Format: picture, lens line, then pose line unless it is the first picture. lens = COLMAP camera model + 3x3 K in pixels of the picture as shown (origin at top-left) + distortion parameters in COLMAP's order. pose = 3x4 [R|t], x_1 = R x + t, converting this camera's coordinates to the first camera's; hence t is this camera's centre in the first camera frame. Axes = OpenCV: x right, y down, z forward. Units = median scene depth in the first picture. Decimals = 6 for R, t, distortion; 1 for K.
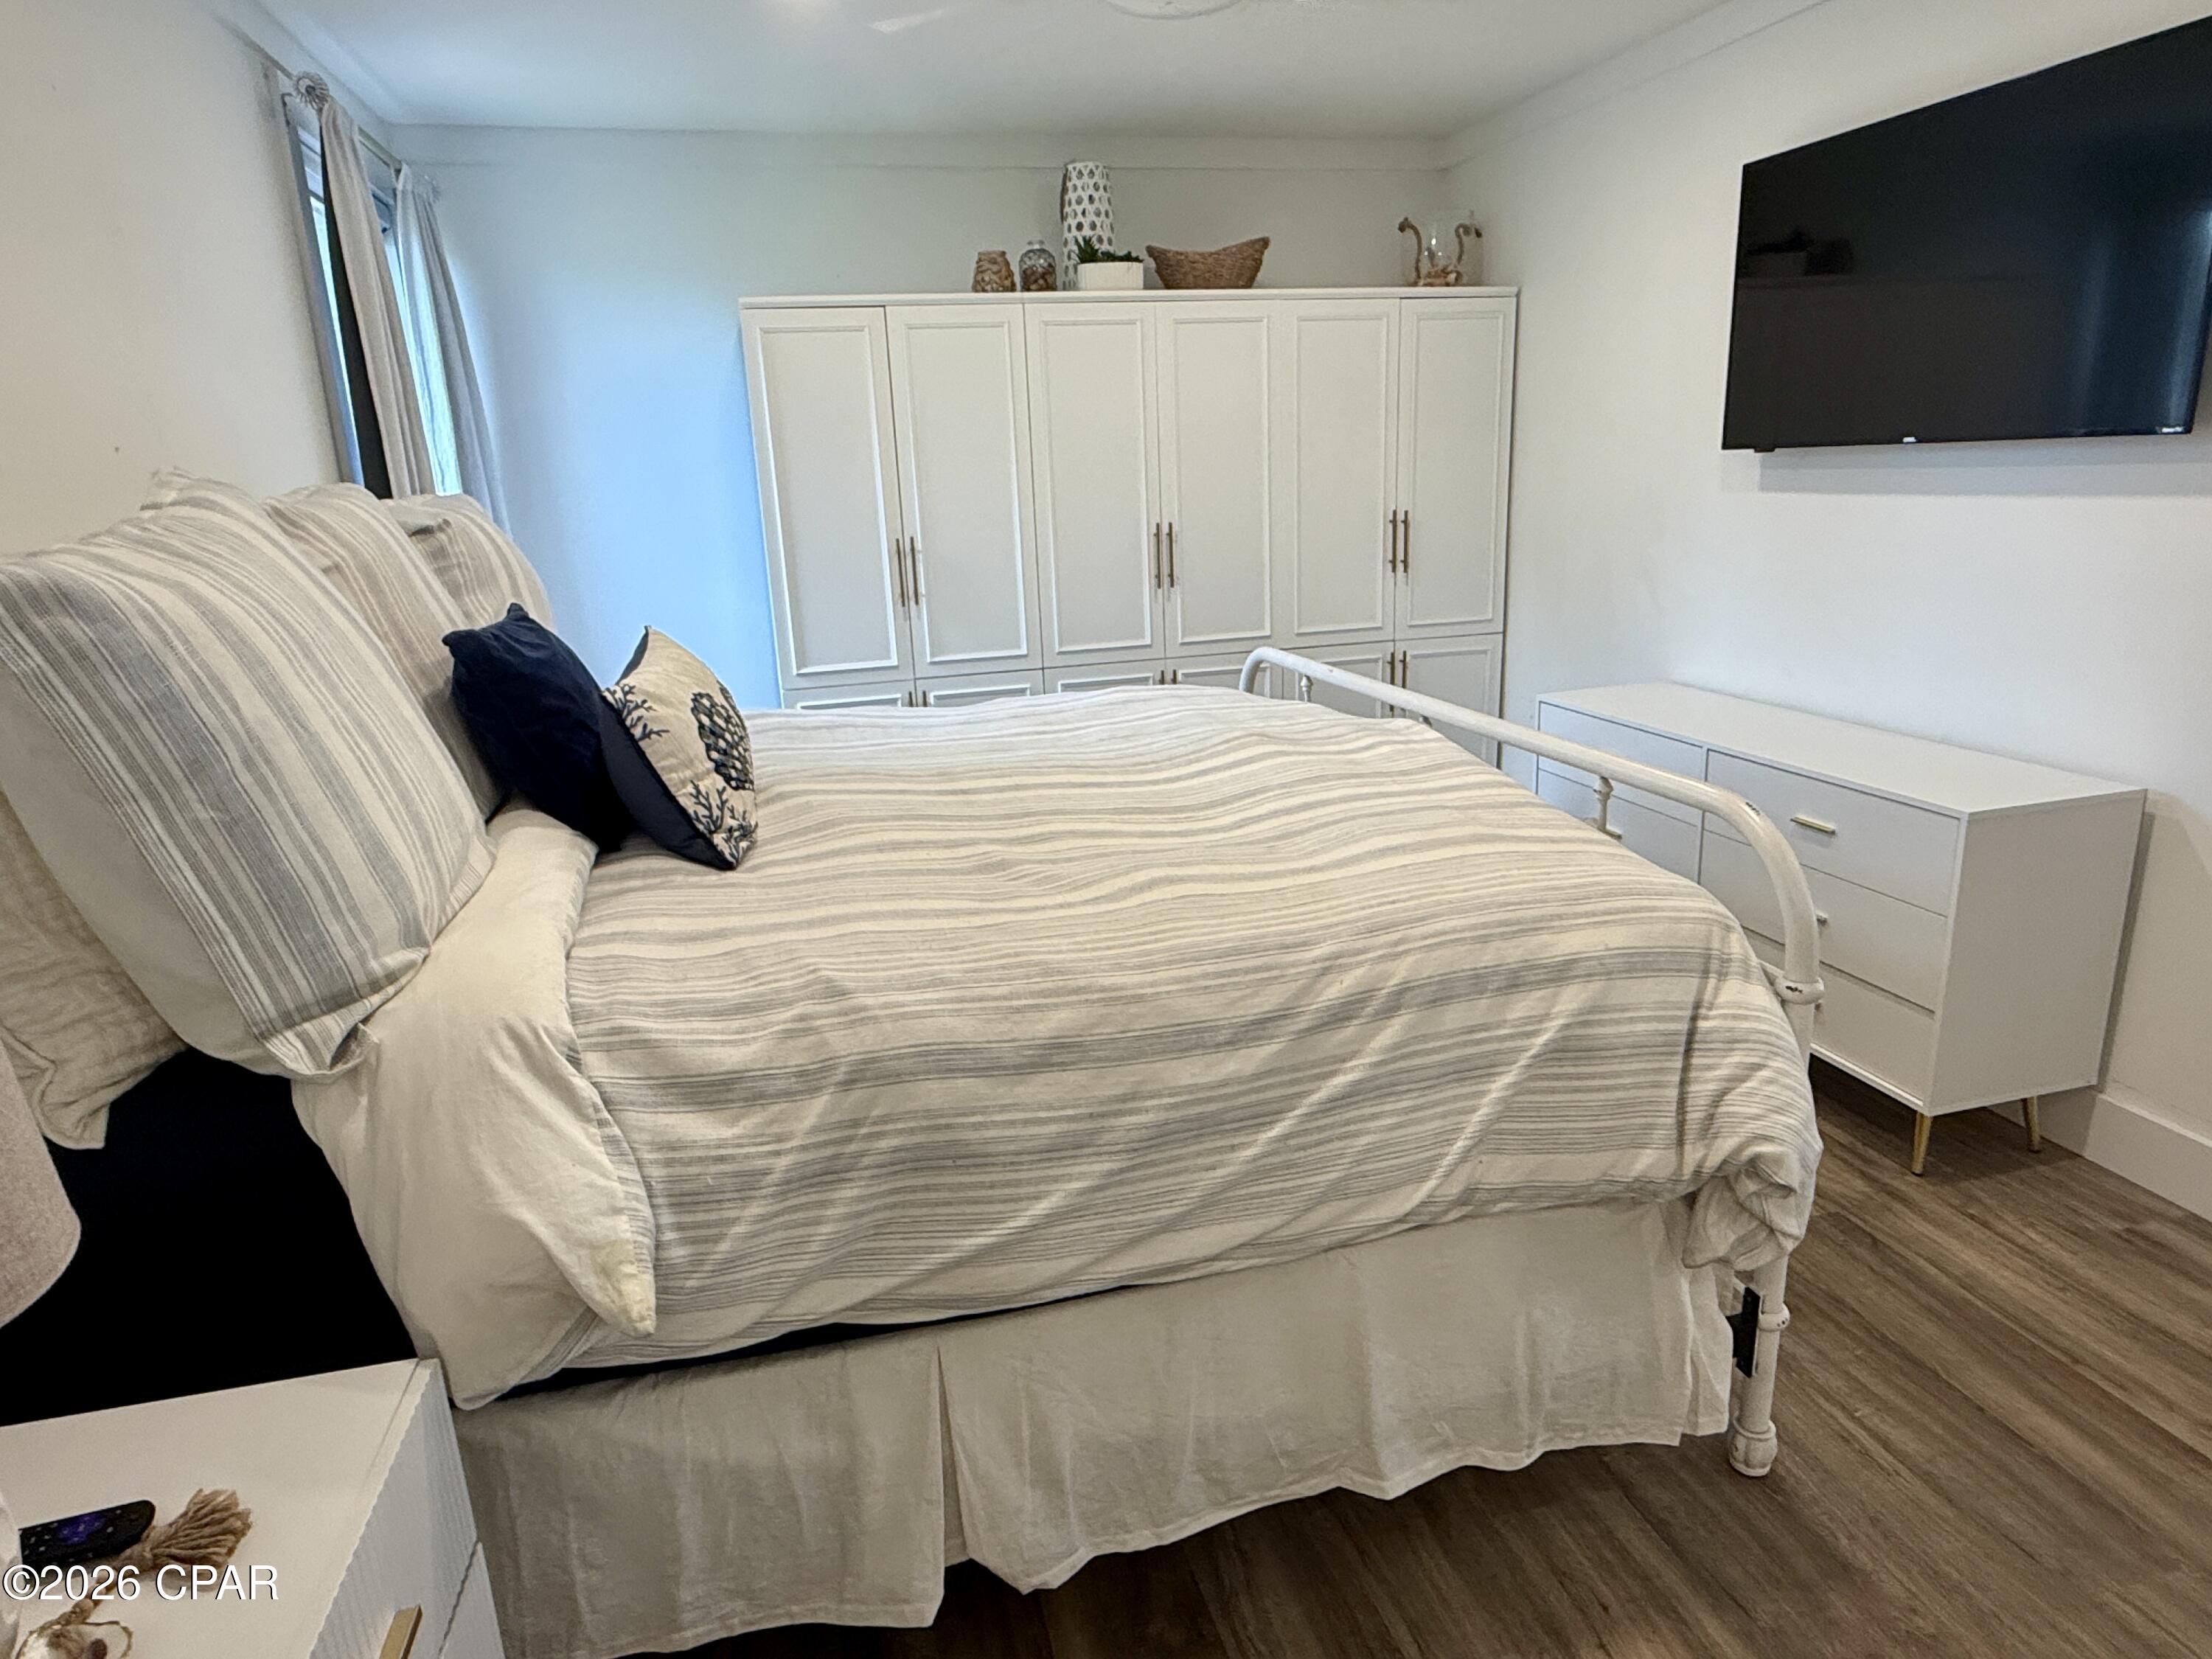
lens RADIAL K [[1310.5, 0, 1102.6], [0, 1310.5, 832.4], [0, 0, 1]] dist [-0.001133, 0.002129]
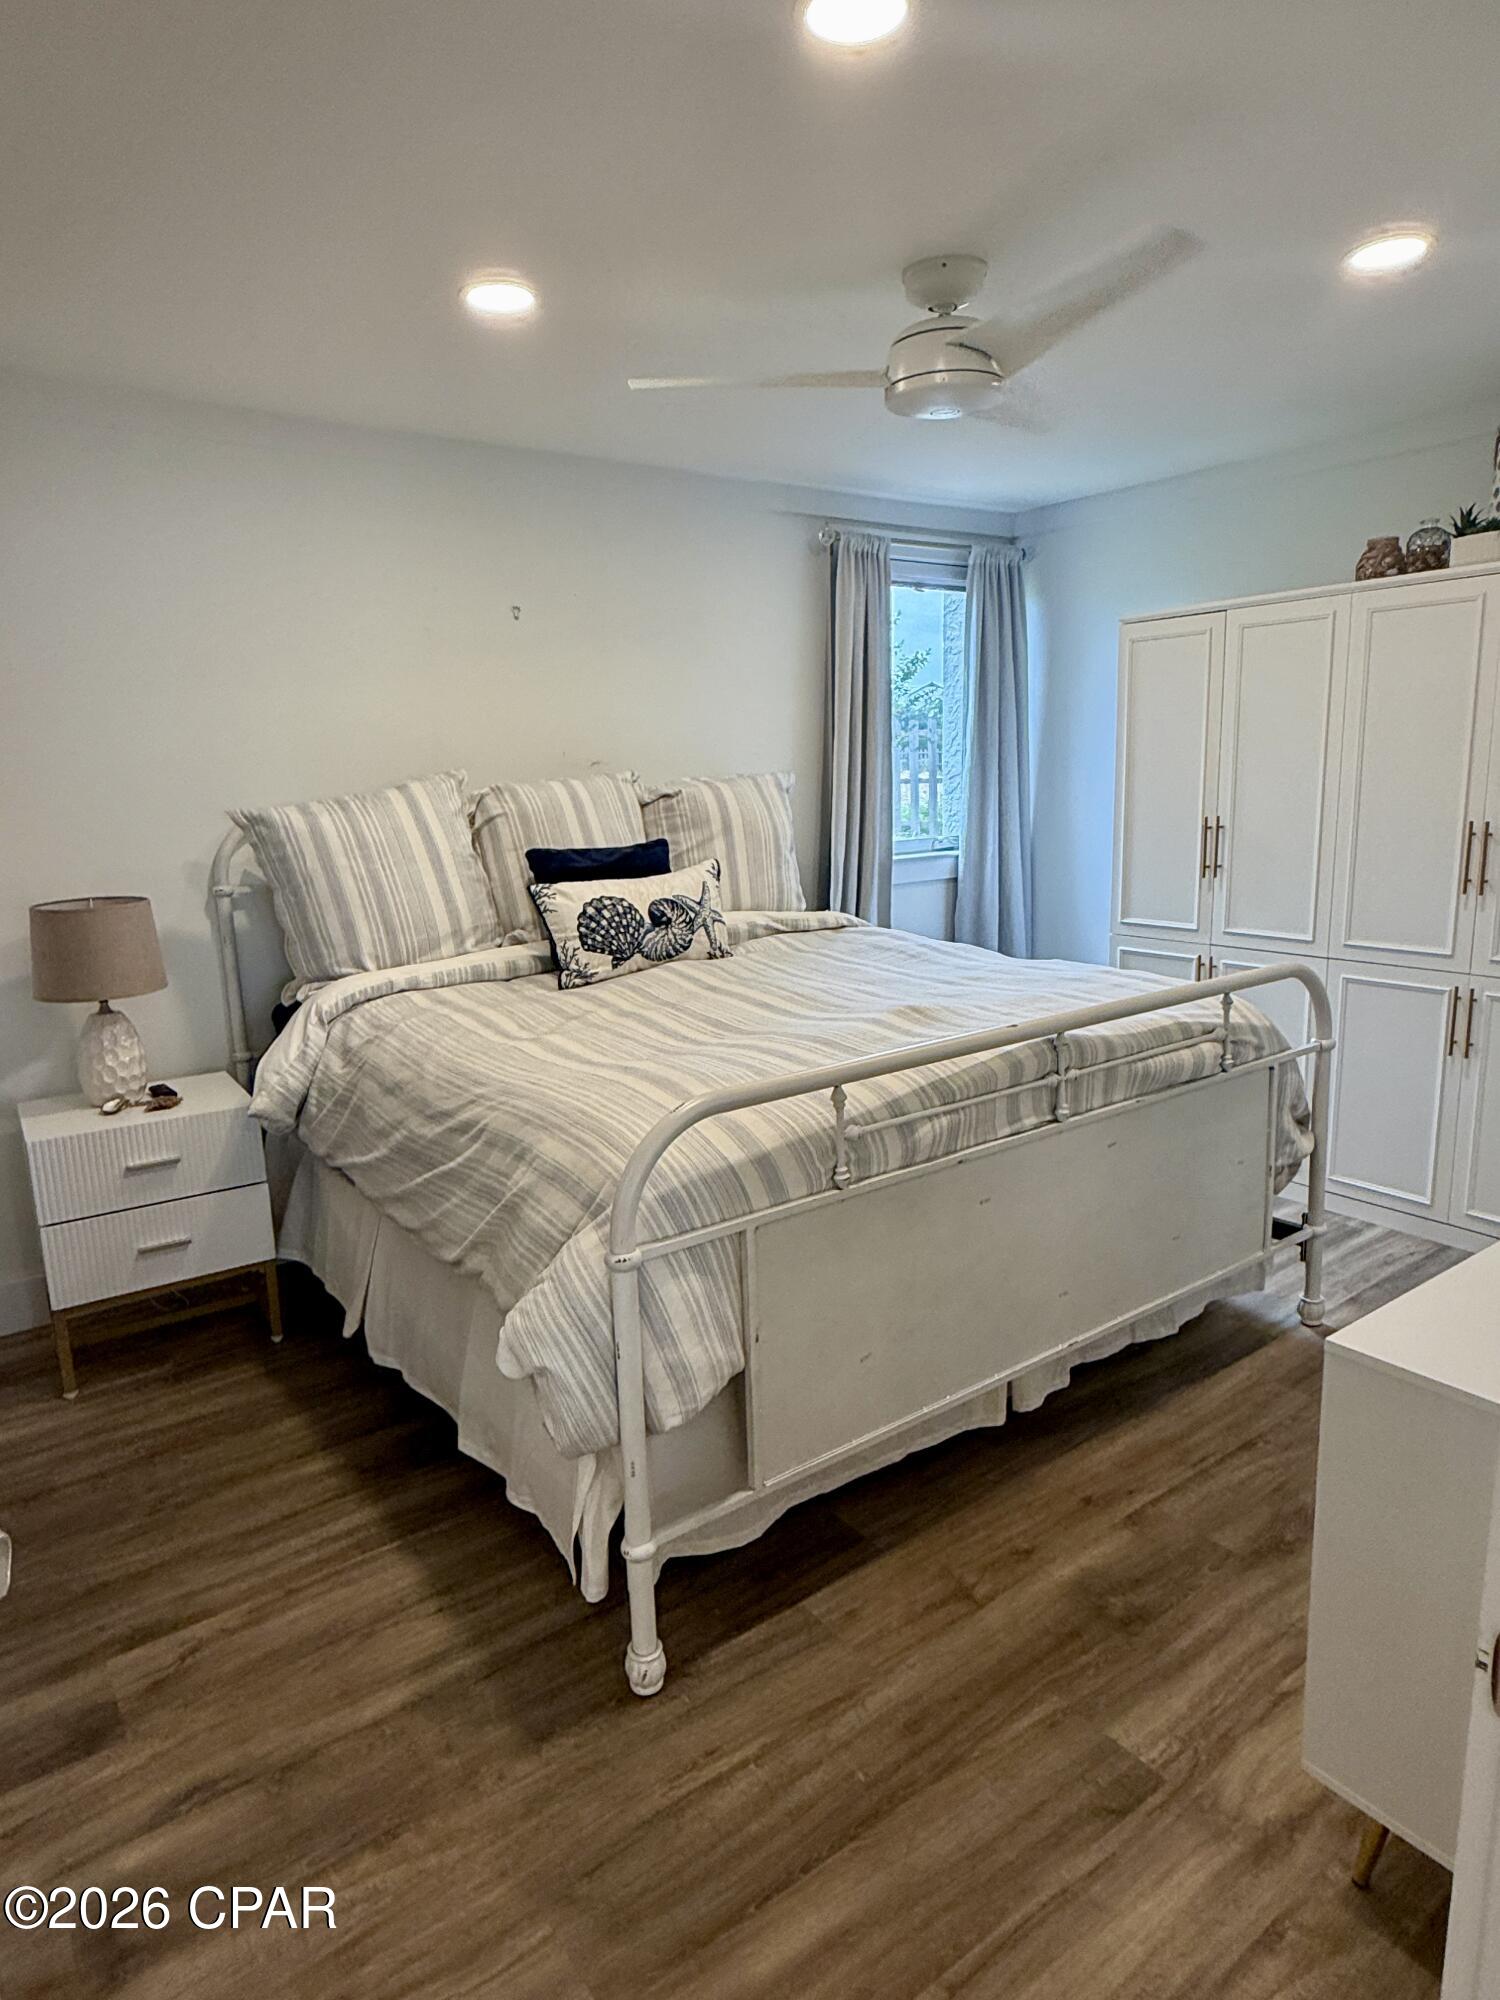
lens RADIAL K [[1184.9, 0, 744.9], [0, 1184.9, 998.2], [0, 0, 1]] dist [-0.001133, 0.002129]
pose [[0.369337, 0.212457, -0.904683, 1.437131], [-0.235720, 0.963095, 0.129942, -0.260020], [0.898903, 0.165260, 0.405787, 0.613208]]
